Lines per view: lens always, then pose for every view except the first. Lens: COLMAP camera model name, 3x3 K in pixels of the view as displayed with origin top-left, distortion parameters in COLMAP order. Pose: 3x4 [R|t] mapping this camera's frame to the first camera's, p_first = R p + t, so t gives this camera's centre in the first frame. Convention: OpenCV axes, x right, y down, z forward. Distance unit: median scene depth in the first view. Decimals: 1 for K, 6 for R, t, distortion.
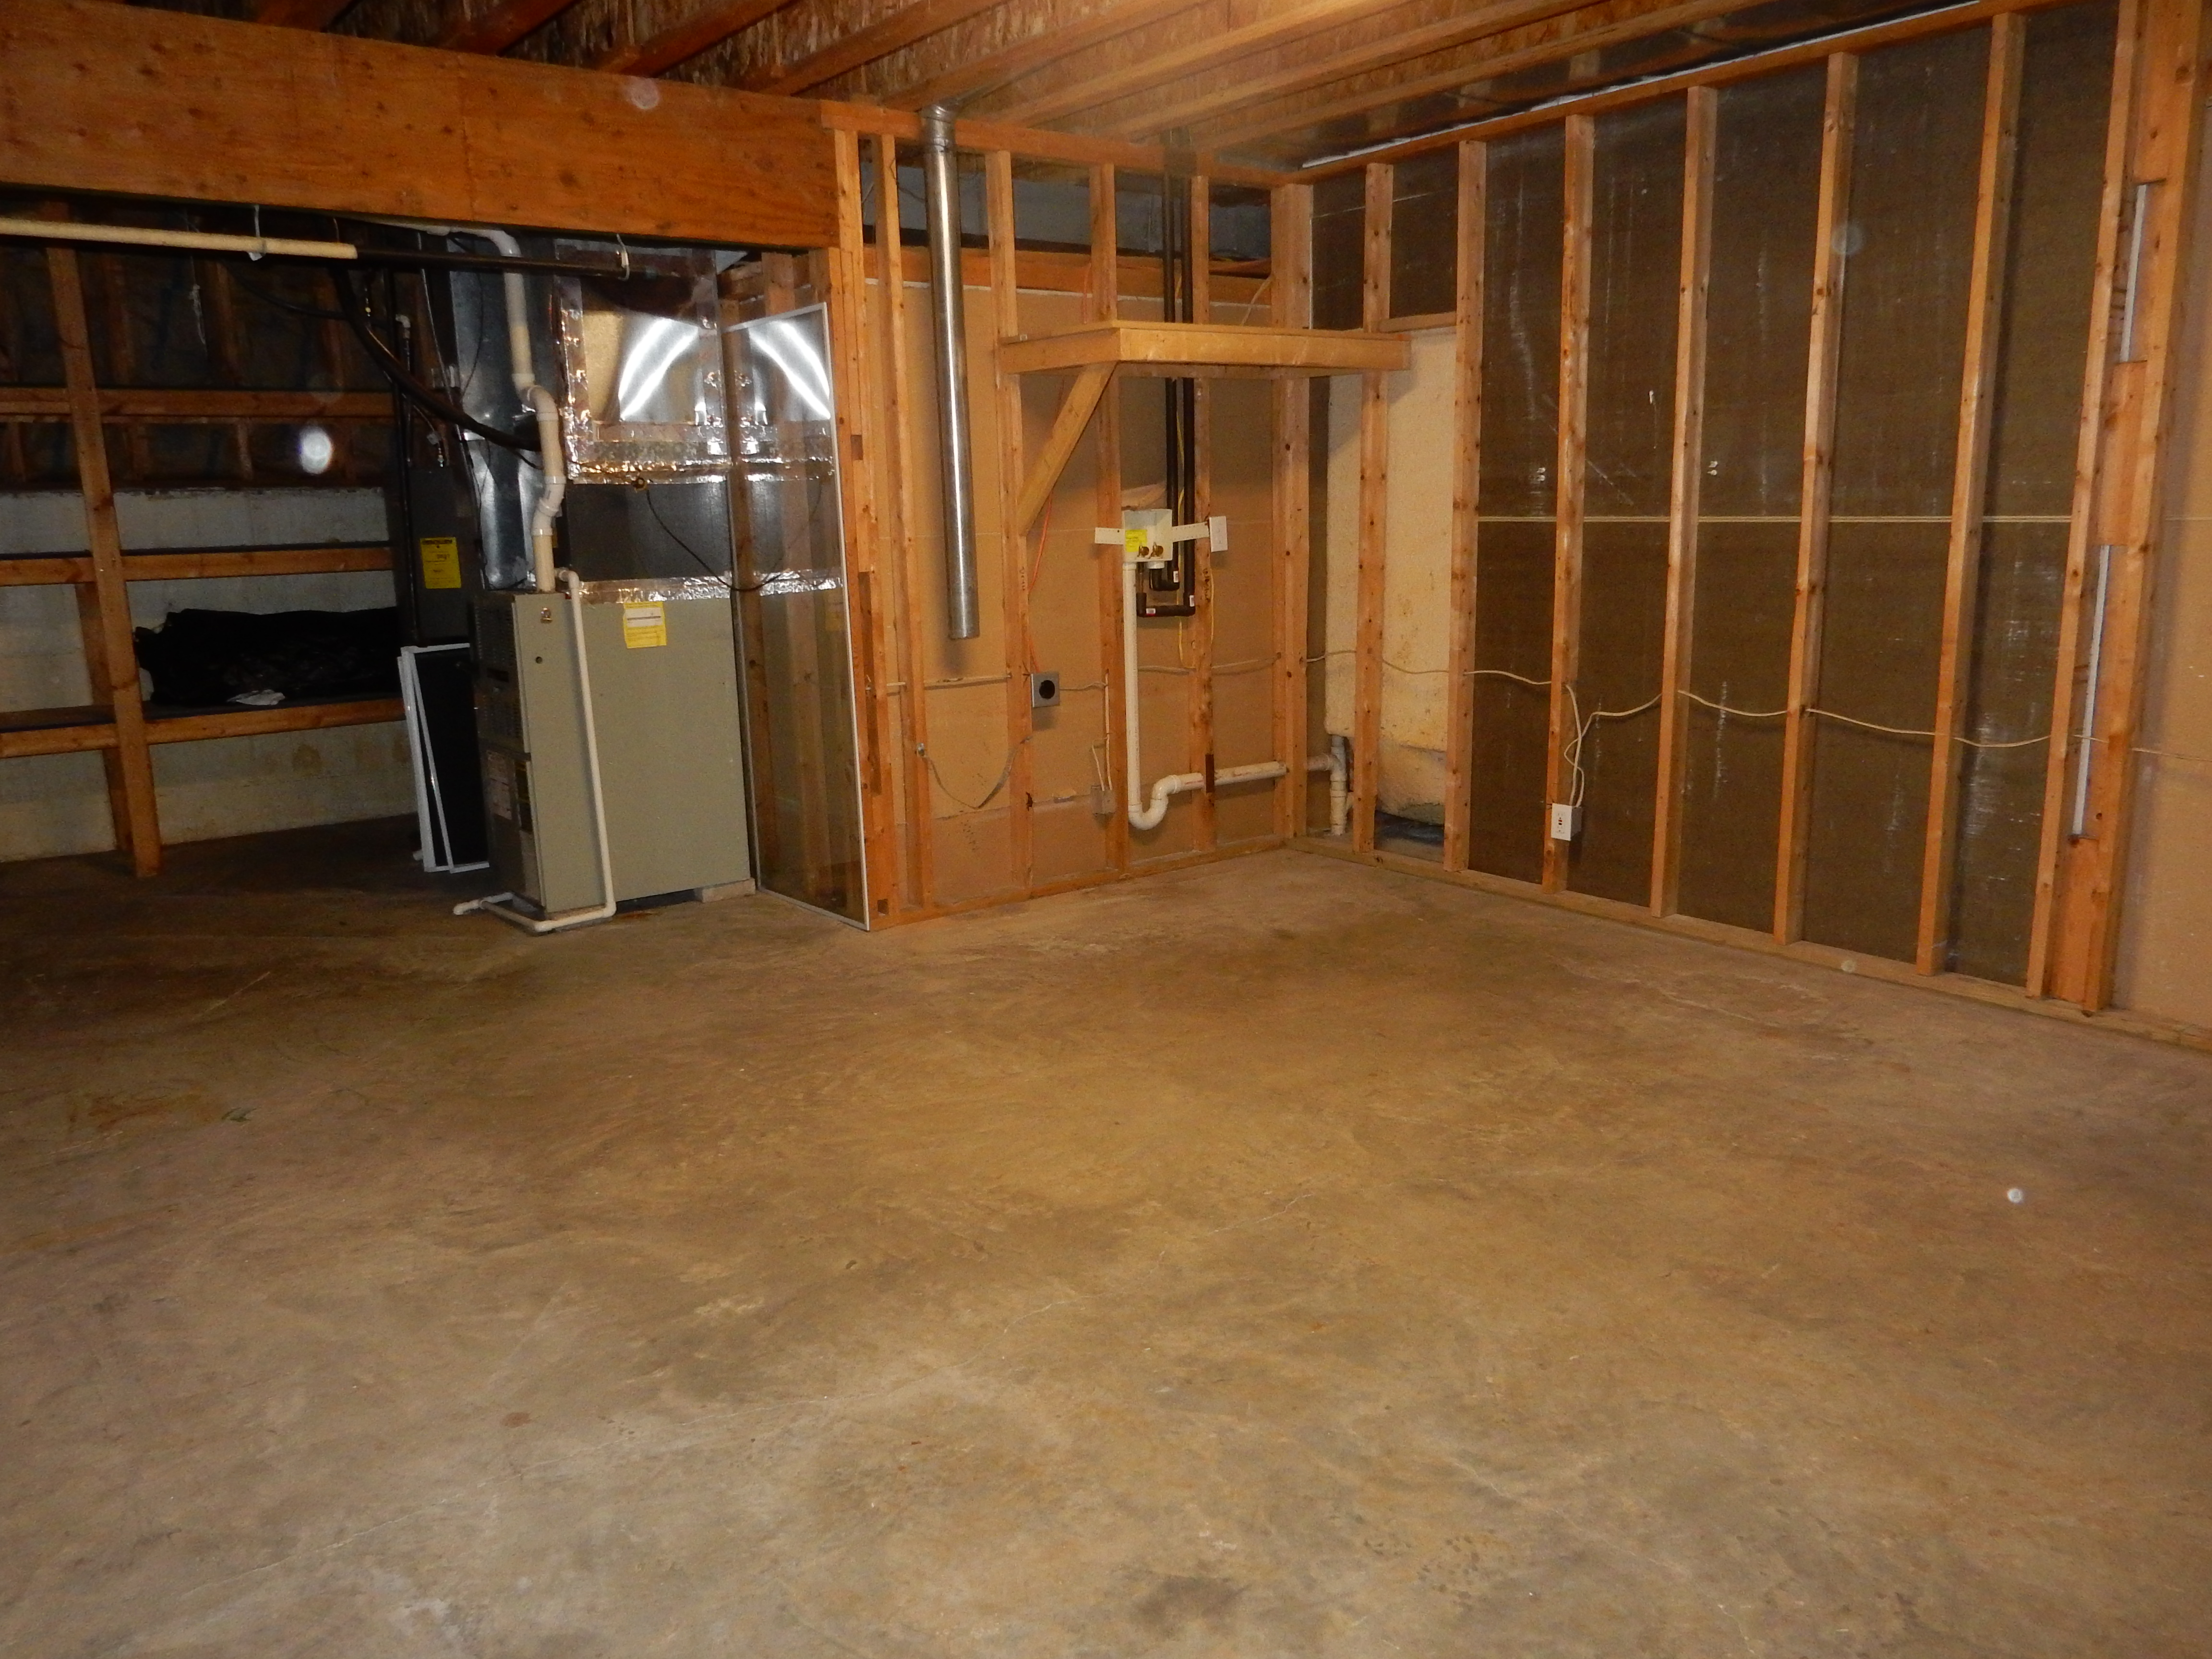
lens RADIAL K [[1624.4, 0, 1106.0], [0, 1624.4, 826.5], [0, 0, 1]] dist [-0.000937, -0.003889]
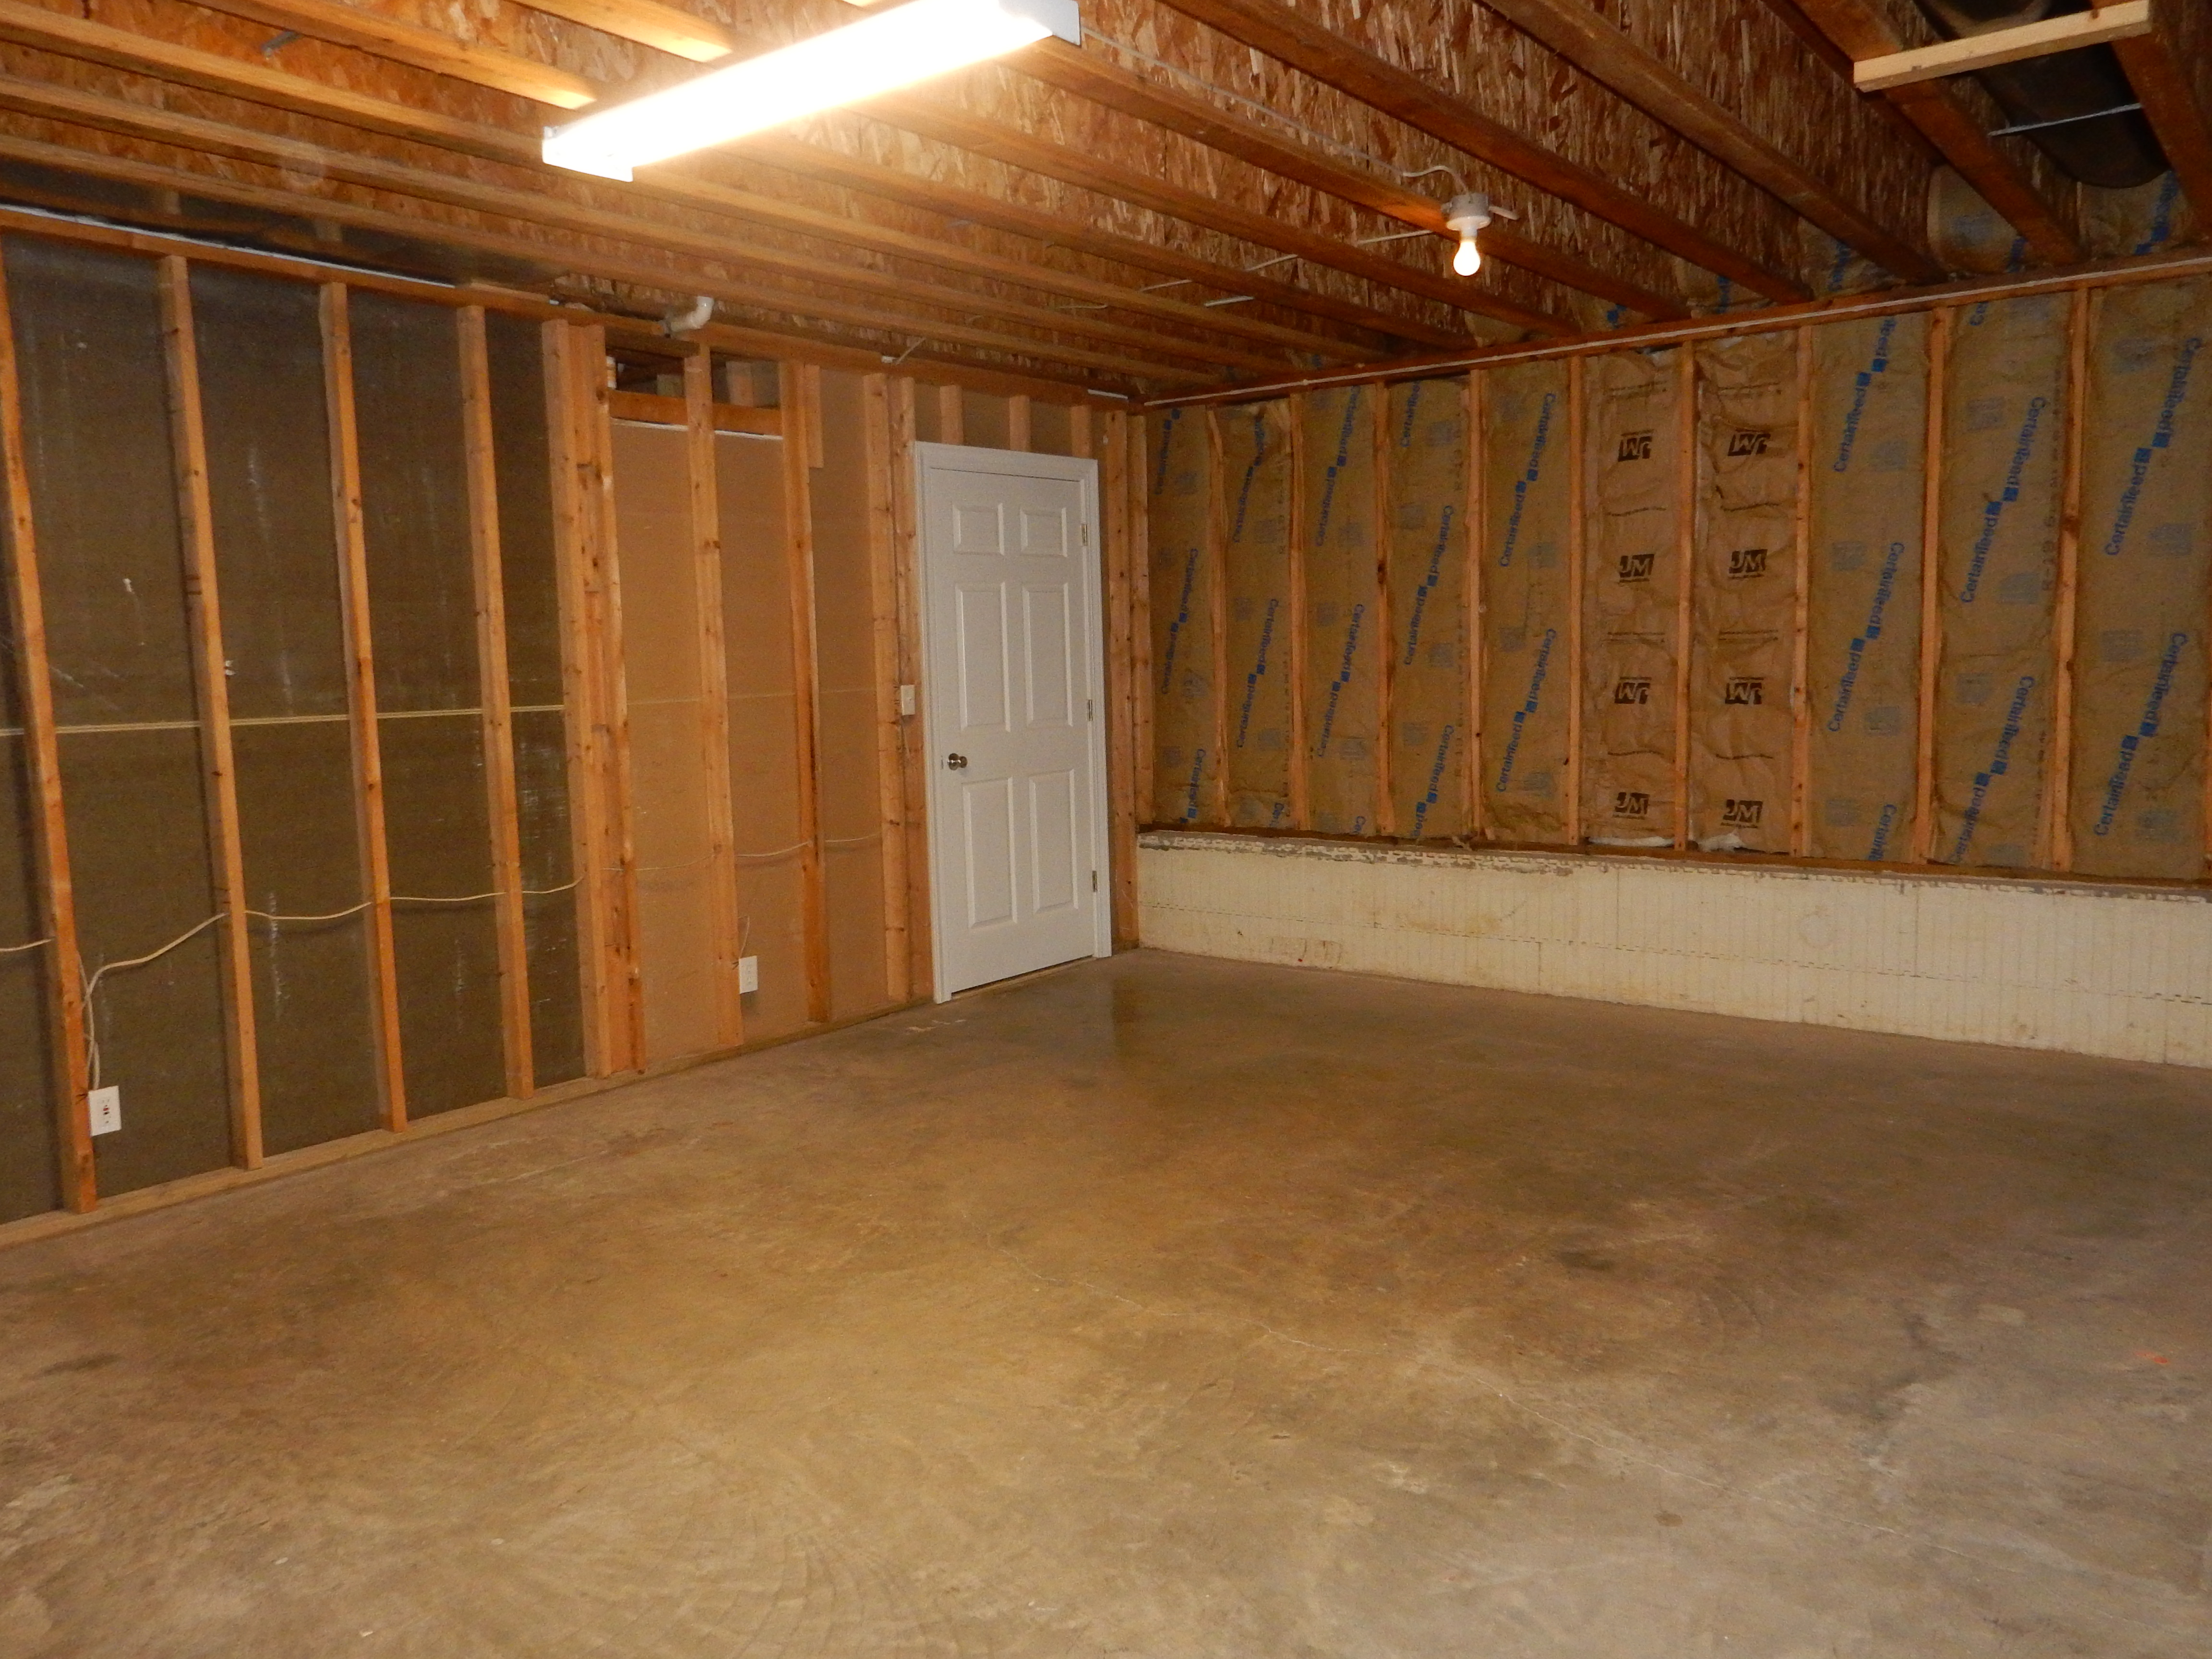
lens RADIAL K [[1624.4, 0, 1104.0], [0, 1624.4, 835.9], [0, 0, 1]] dist [-0.000937, -0.003889]
pose [[-0.251668, -0.082722, 0.964272, -0.729637], [0.221669, 0.964928, 0.140632, -0.167653], [-0.942086, 0.249142, -0.224504, 0.861853]]
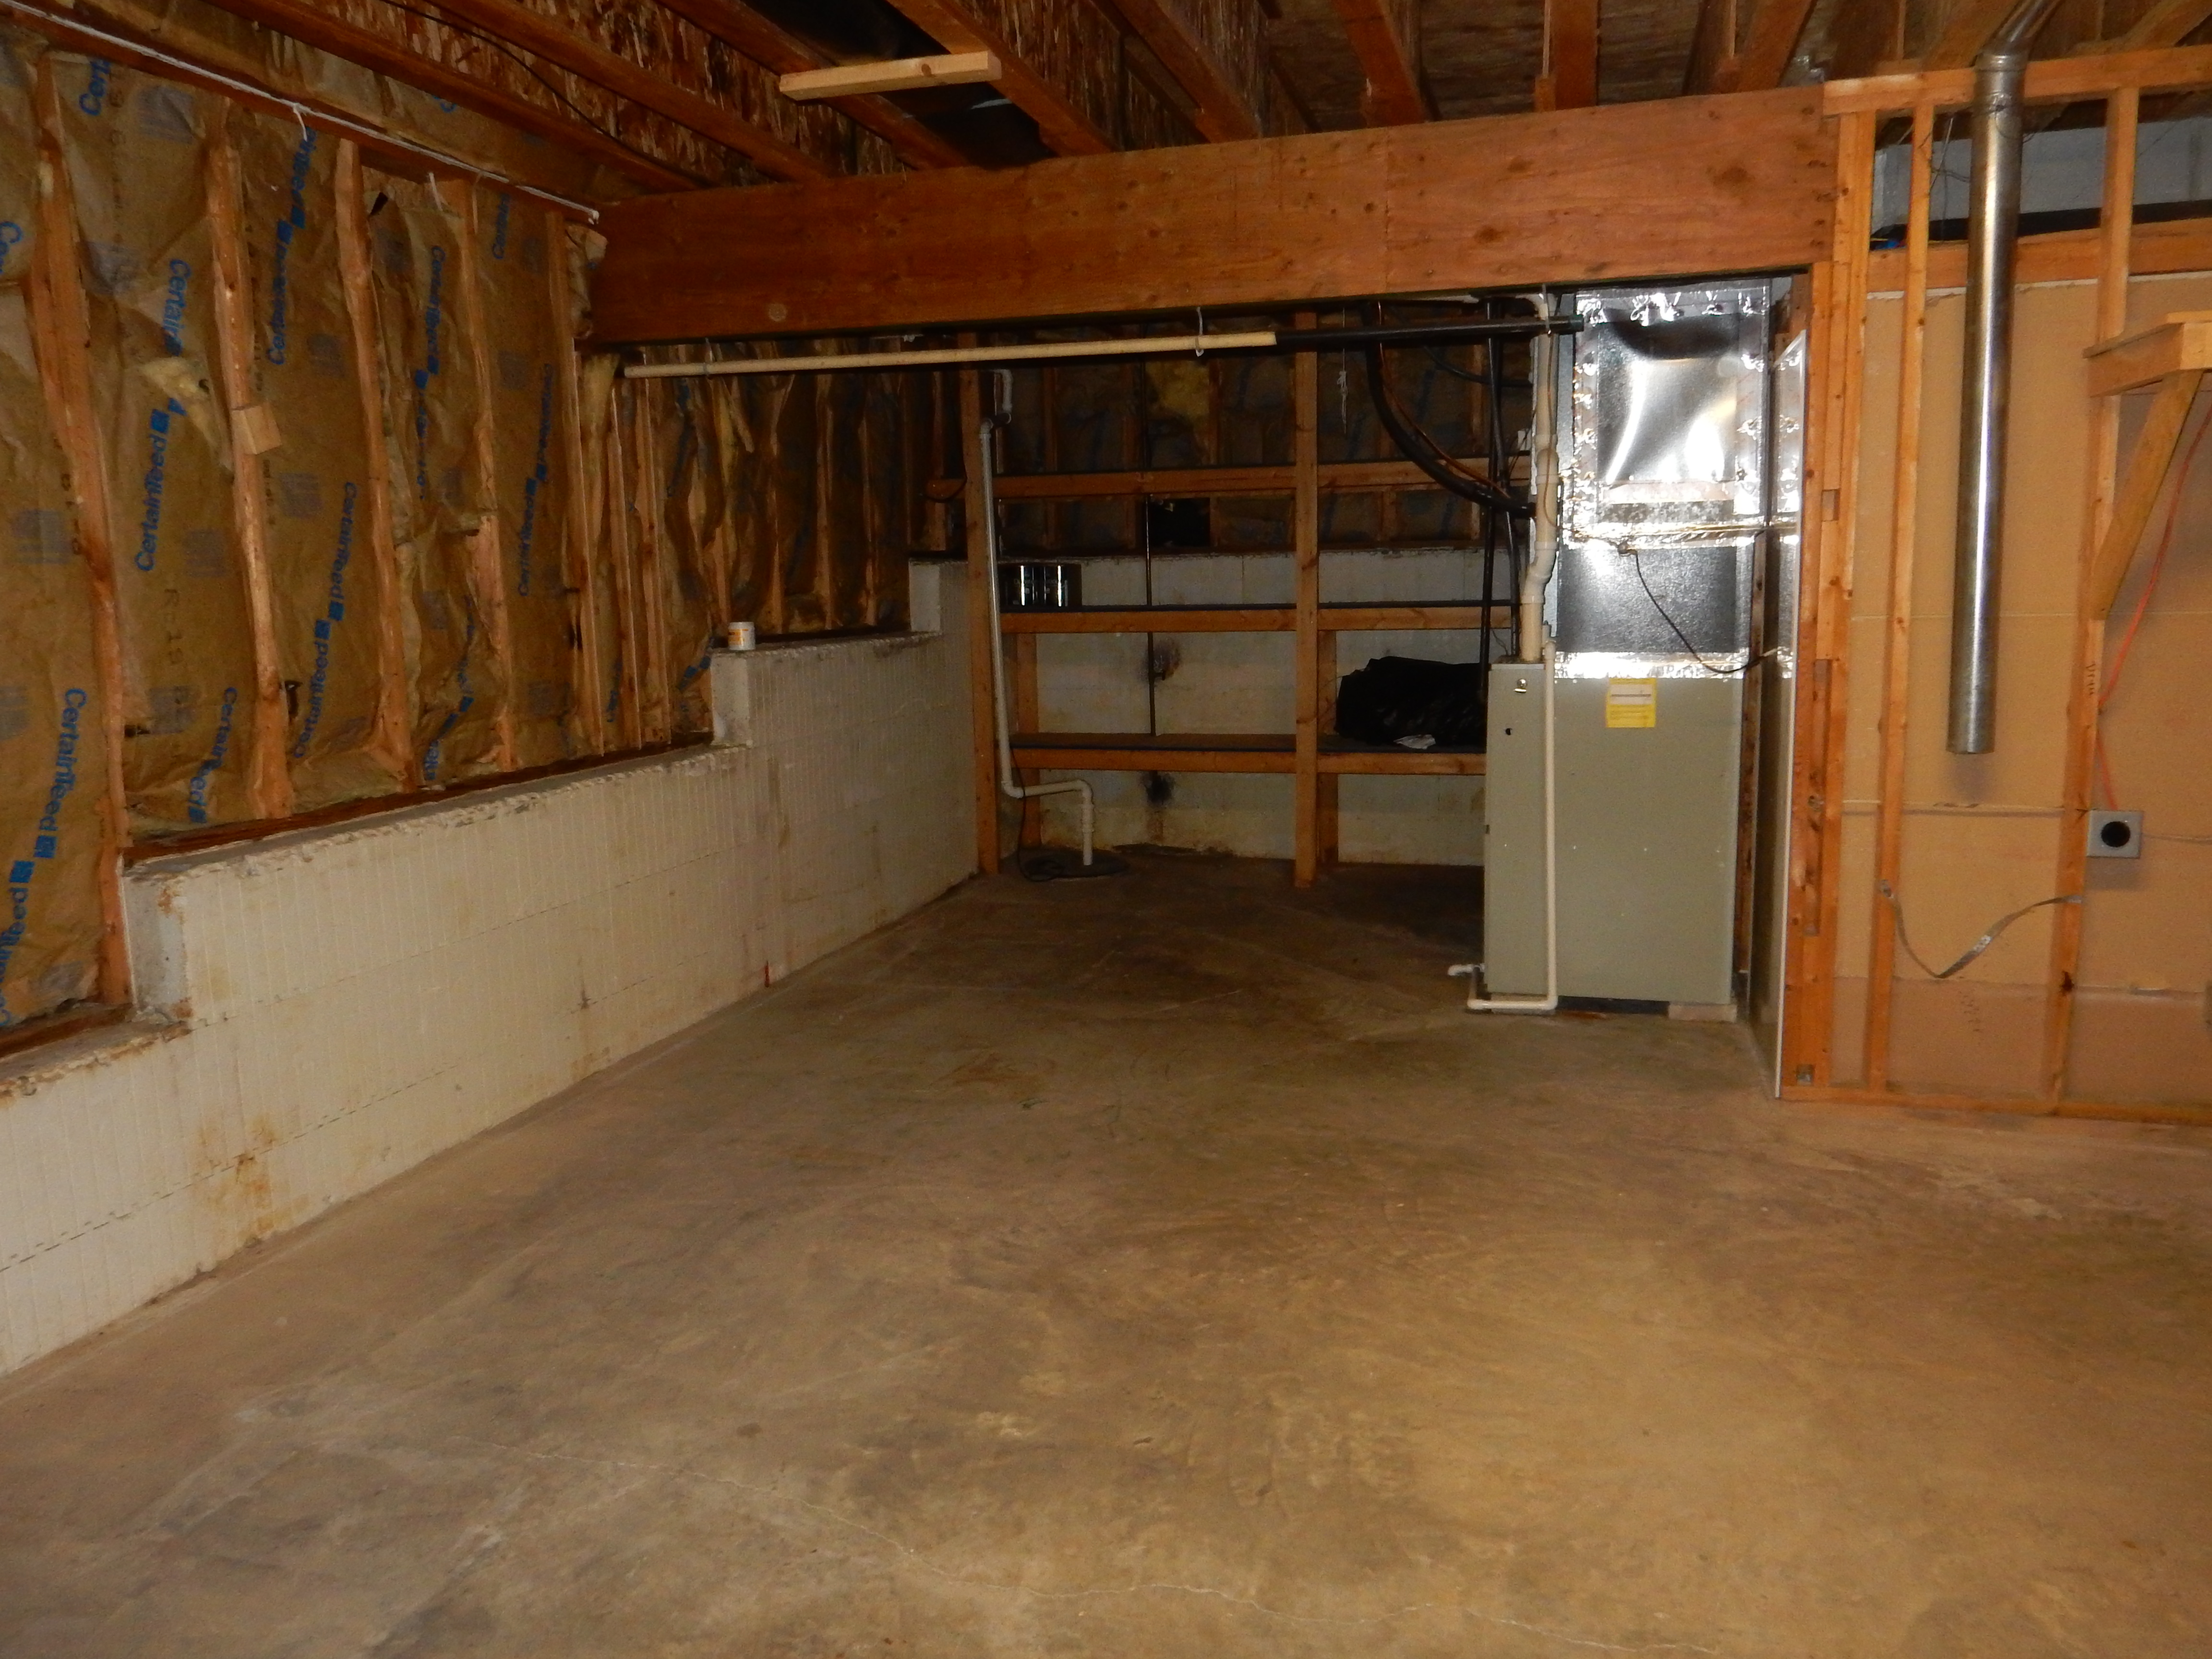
lens RADIAL K [[1624.4, 0, 1108.8], [0, 1624.4, 830.2], [0, 0, 1]] dist [-0.000937, -0.003889]
pose [[0.594997, 0.135293, -0.792259, 0.347302], [-0.152122, 0.986870, 0.054281, -0.075825], [0.789201, 0.088223, 0.607765, 0.288889]]
